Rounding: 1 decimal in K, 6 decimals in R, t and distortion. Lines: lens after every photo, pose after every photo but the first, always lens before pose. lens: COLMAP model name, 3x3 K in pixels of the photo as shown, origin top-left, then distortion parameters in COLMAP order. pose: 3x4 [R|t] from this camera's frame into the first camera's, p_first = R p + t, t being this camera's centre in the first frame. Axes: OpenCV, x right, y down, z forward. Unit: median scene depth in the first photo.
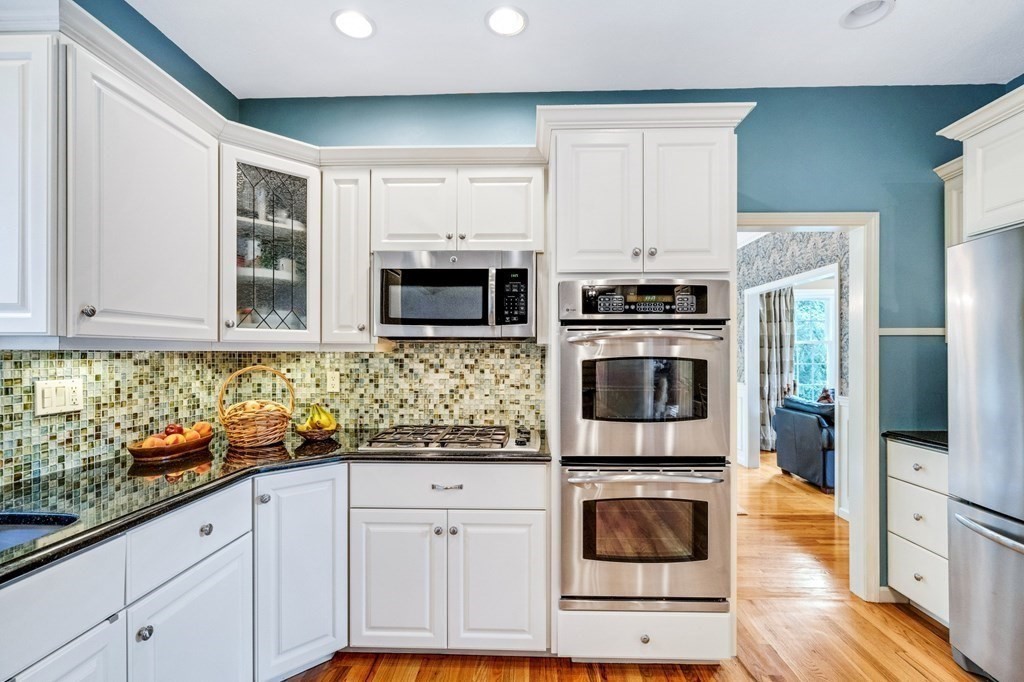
lens RADIAL K [[500.9, 0, 512.0], [0, 500.9, 341.0], [0, 0, 1]] dist [0.000431, 0.000167]
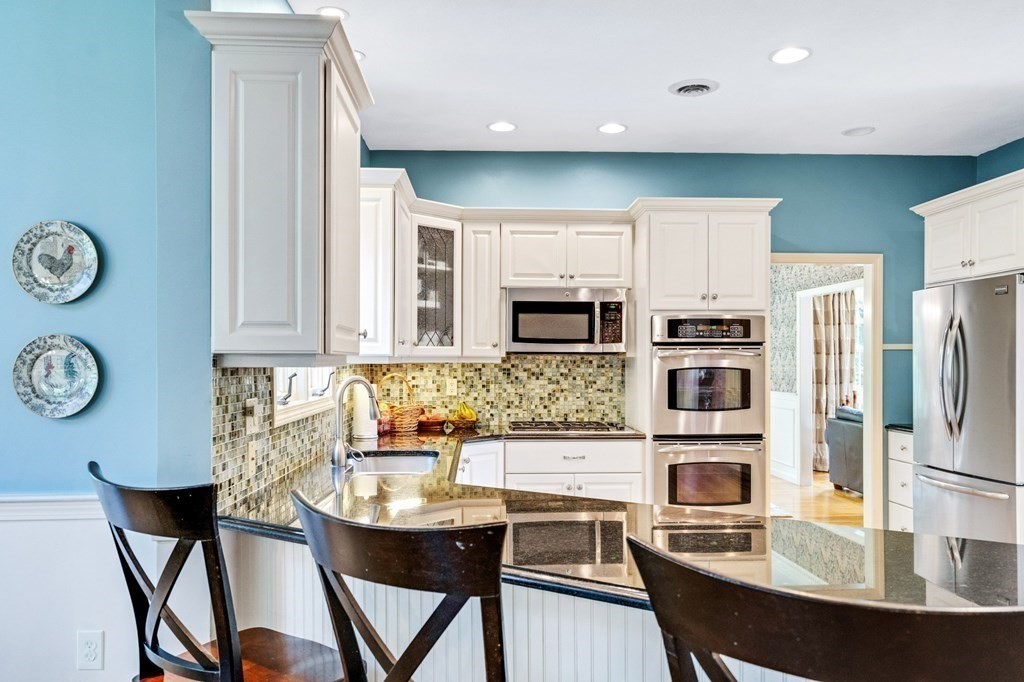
lens RADIAL K [[816.9, 0, 512.0], [0, 816.9, 341.0], [0, 0, 1]] dist [0.001603, 0.000316]
pose [[0.997447, 0.001106, 0.071397, -0.356808], [-0.001486, 0.999985, 0.005268, -0.041813], [-0.071390, -0.005361, 0.997434, -0.997393]]
